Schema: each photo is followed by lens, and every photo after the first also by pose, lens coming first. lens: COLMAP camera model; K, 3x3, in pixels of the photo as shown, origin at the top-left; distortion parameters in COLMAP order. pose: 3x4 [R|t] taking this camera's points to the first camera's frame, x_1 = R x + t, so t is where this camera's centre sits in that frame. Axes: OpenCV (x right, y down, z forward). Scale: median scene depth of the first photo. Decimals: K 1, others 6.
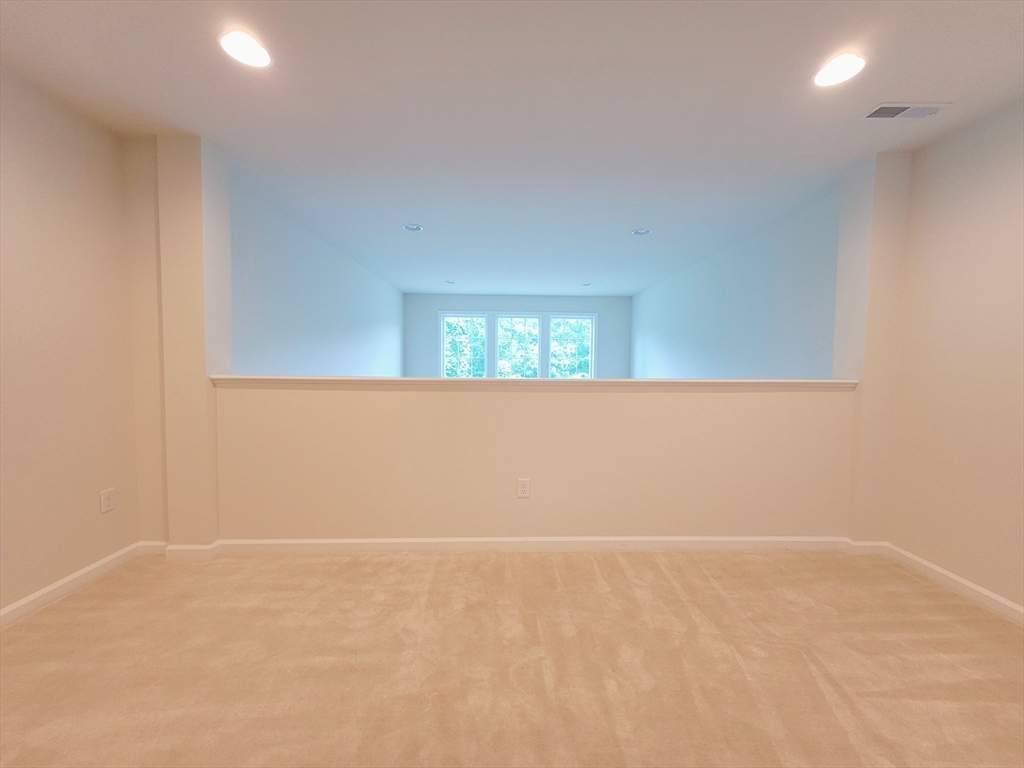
lens RADIAL K [[398.7, 0, 514.6], [0, 398.7, 384.7], [0, 0, 1]] dist [0.001967, -0.000115]
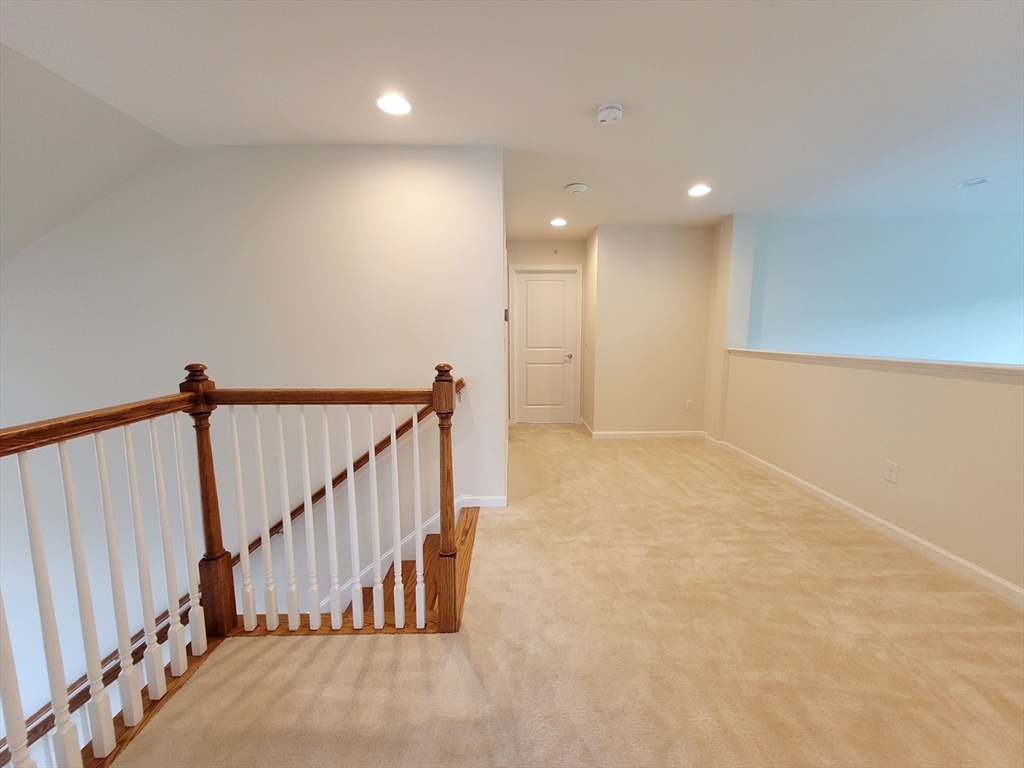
lens RADIAL K [[398.7, 0, 514.6], [0, 398.7, 384.7], [0, 0, 1]] dist [0.001967, -0.000115]
pose [[-0.021963, 0.115639, -0.993049, 1.141743], [-0.055196, 0.991633, 0.116695, -0.018731], [0.998234, 0.057375, -0.015397, 0.090578]]
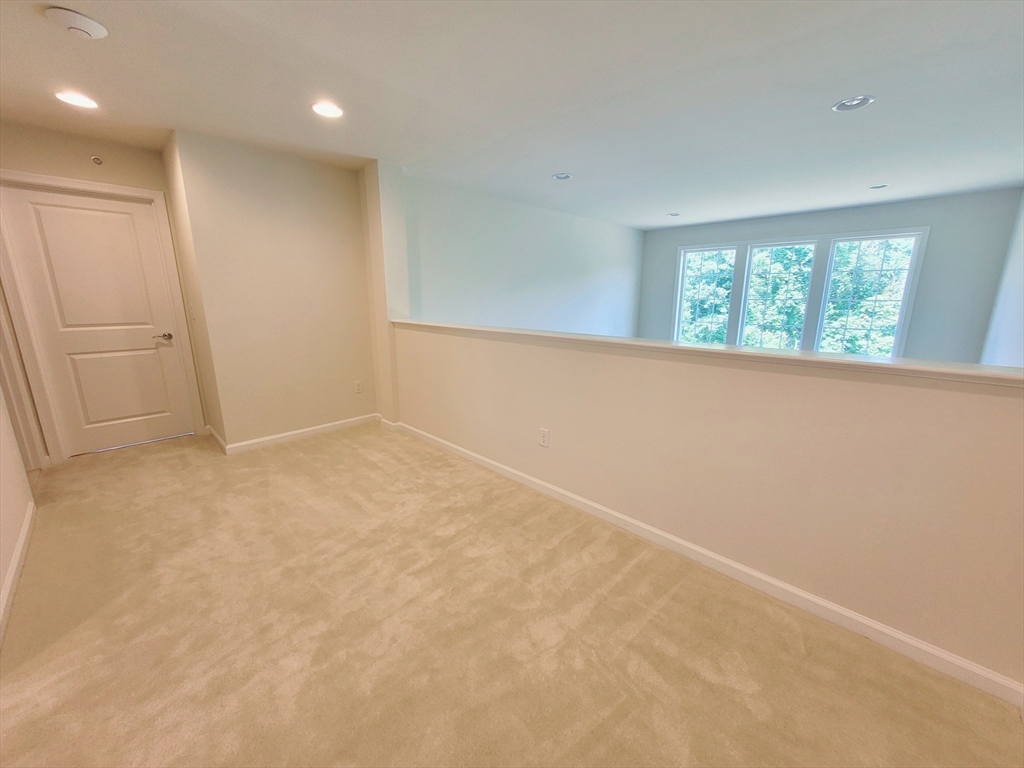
lens RADIAL K [[400.2, 0, 522.2], [0, 400.2, 382.4], [0, 0, 1]] dist [0.007627, -0.000174]
pose [[0.699760, 0.147093, -0.699071, 0.811602], [-0.038094, 0.984863, 0.169095, -0.072226], [0.713362, -0.091696, 0.694771, 0.265729]]
